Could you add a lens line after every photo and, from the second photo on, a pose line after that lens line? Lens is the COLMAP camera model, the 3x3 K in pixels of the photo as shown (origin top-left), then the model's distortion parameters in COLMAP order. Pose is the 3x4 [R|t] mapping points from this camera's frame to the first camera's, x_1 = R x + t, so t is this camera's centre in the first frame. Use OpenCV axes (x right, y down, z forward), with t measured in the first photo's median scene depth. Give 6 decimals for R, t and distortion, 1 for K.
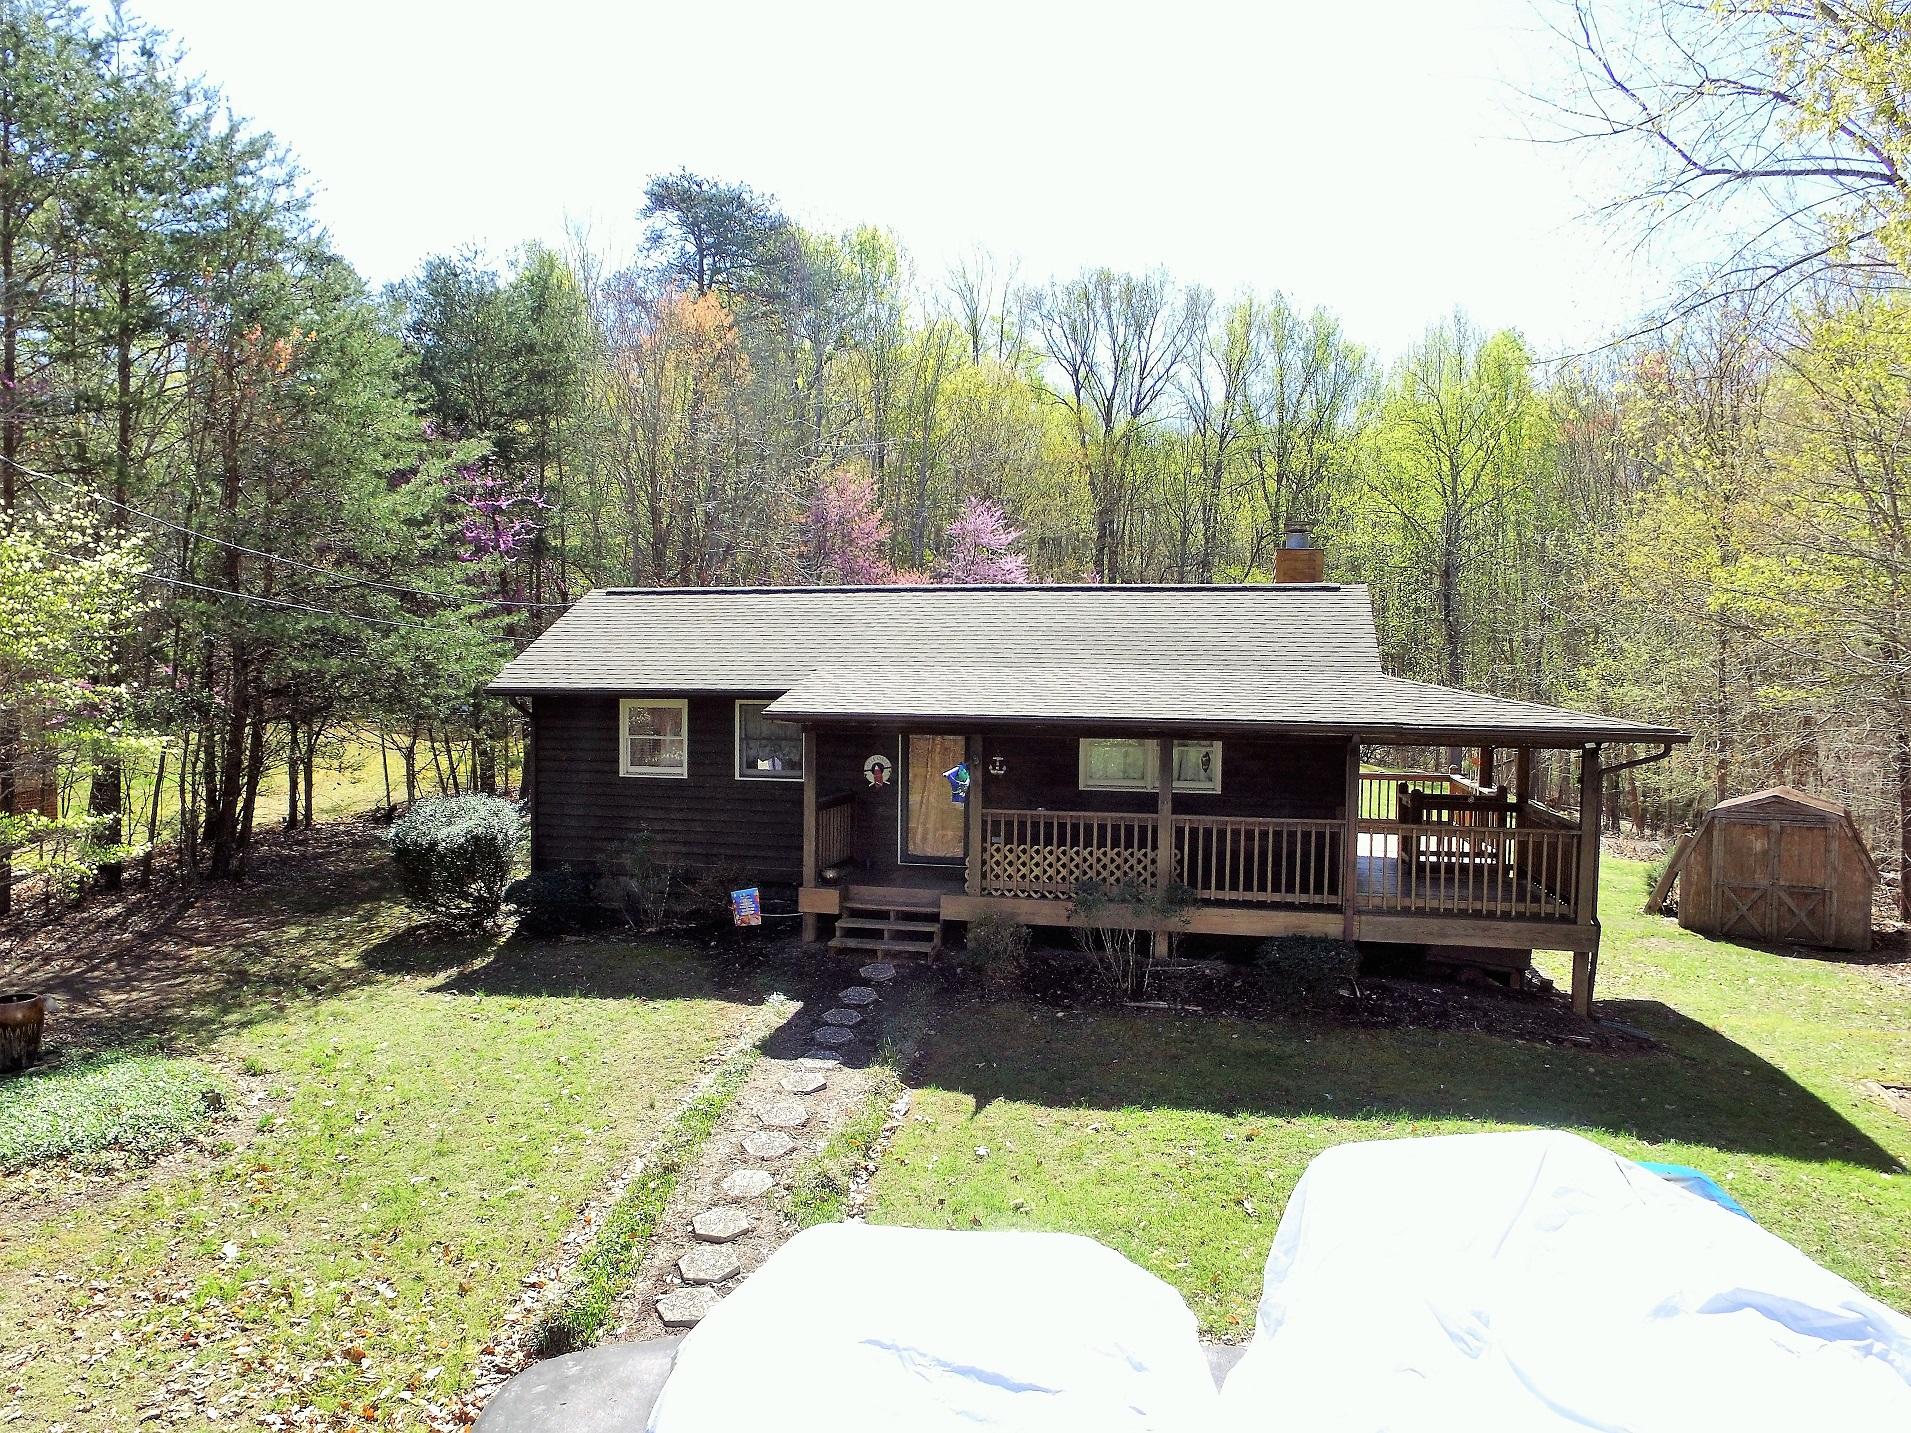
lens RADIAL K [[1279.3, 0, 957.1], [0, 1279.3, 718.6], [0, 0, 1]] dist [-0.070124, 0.011994]
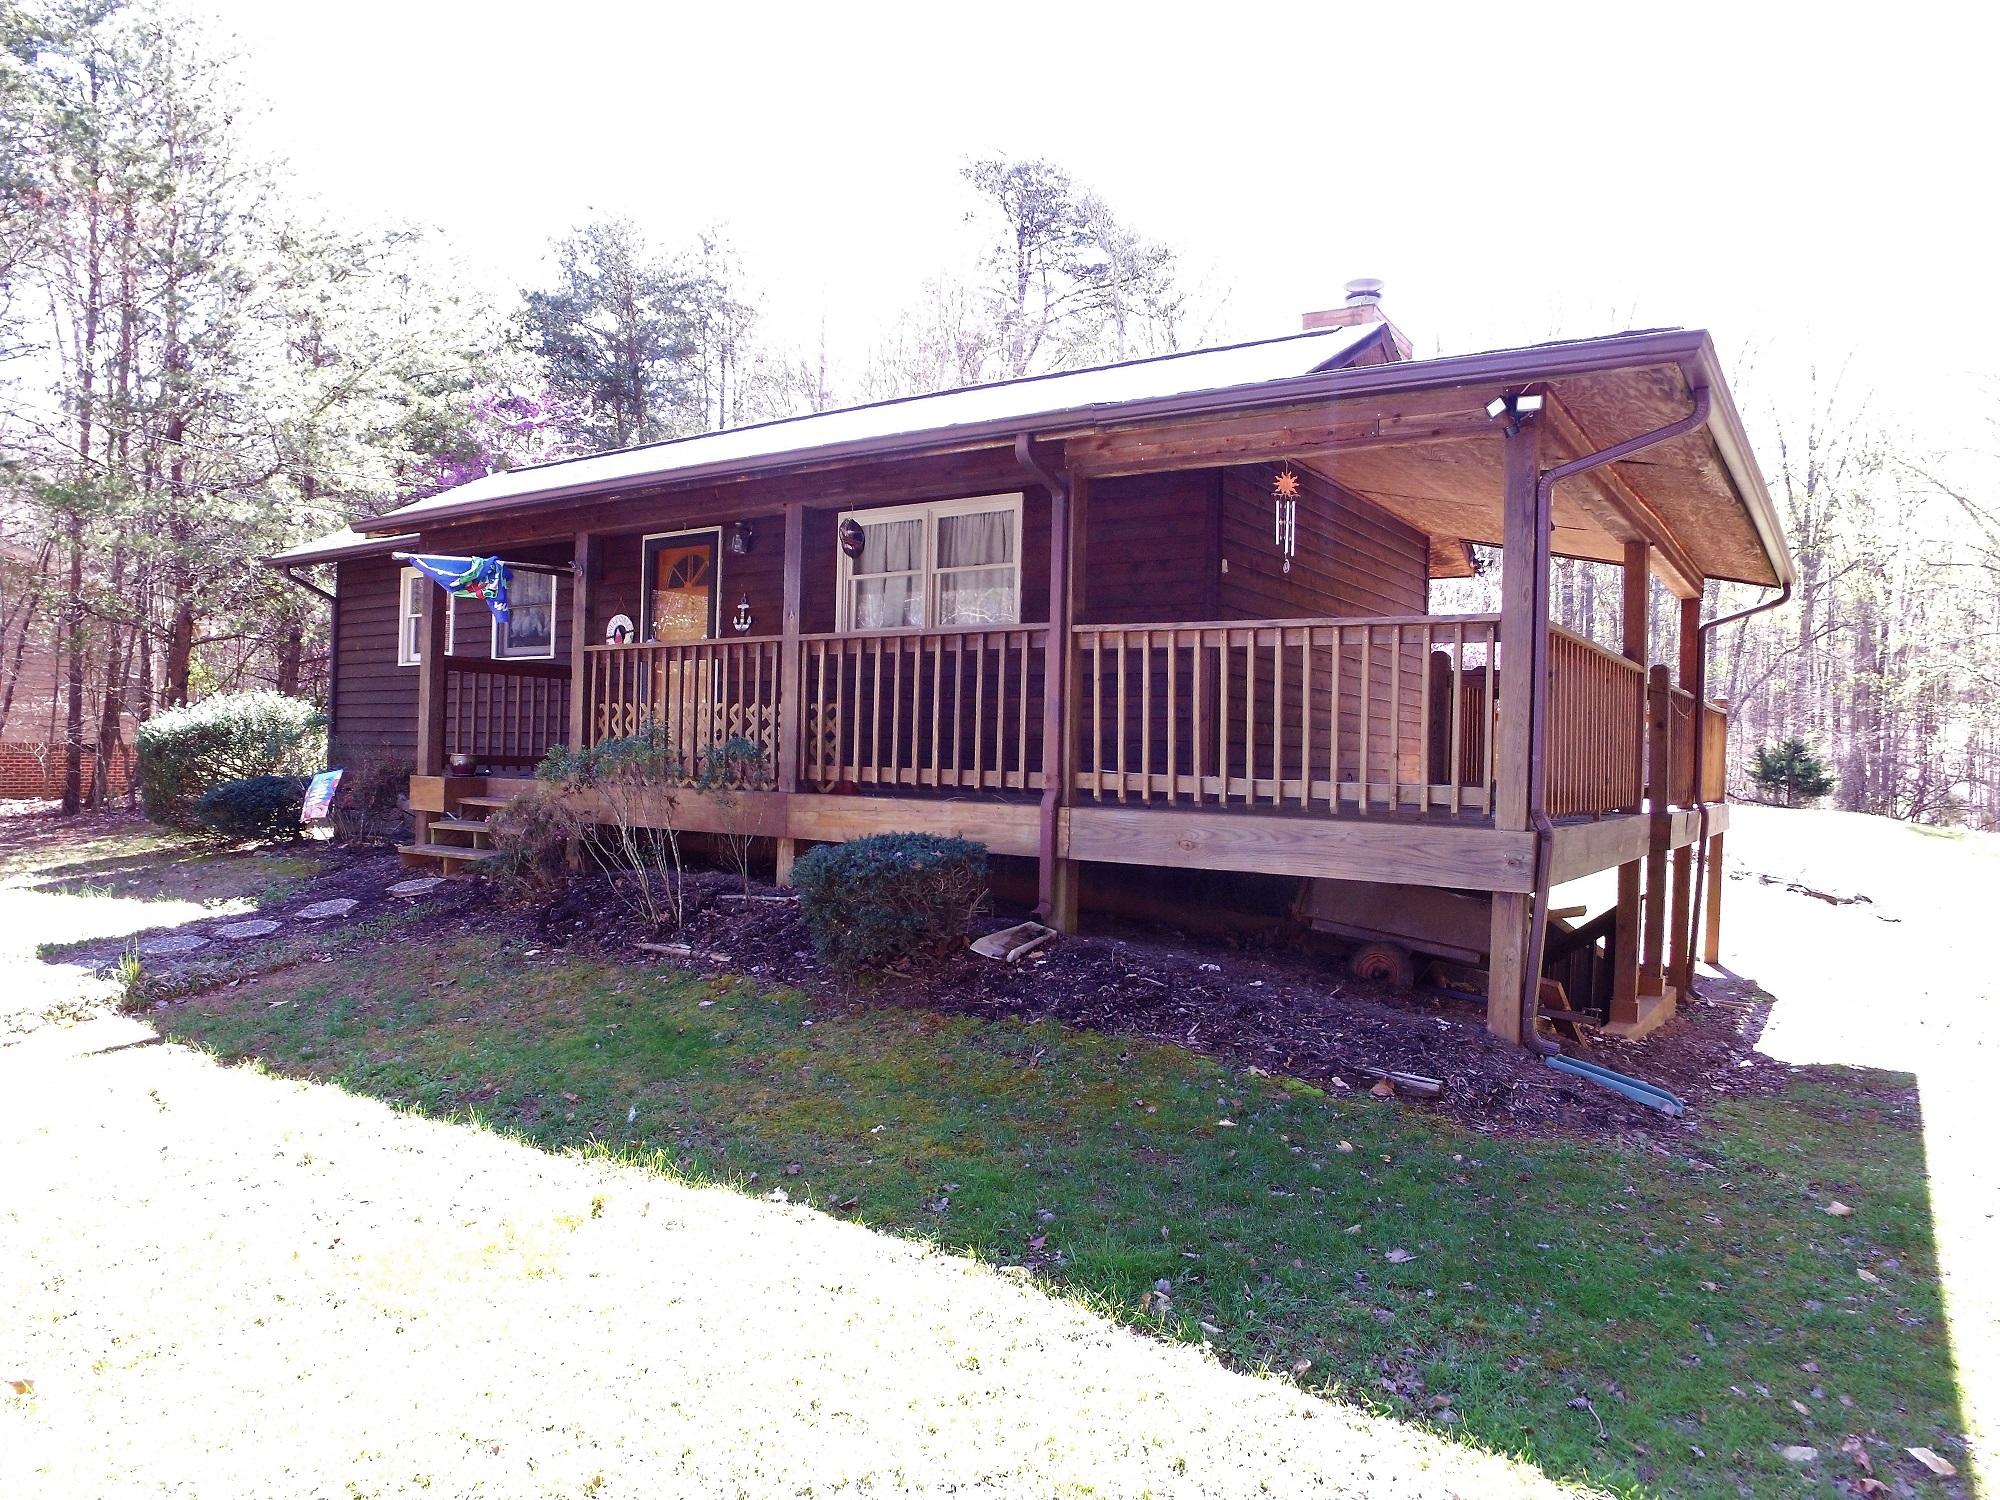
lens RADIAL K [[1338.9, 0, 999.3], [0, 1338.9, 749.4], [0, 0, 1]] dist [-0.070124, 0.011994]
pose [[0.949350, 0.014265, -0.313895, 0.442101], [-0.023307, 0.999414, -0.025072, 0.141395], [0.313354, 0.031118, 0.949127, 0.473721]]
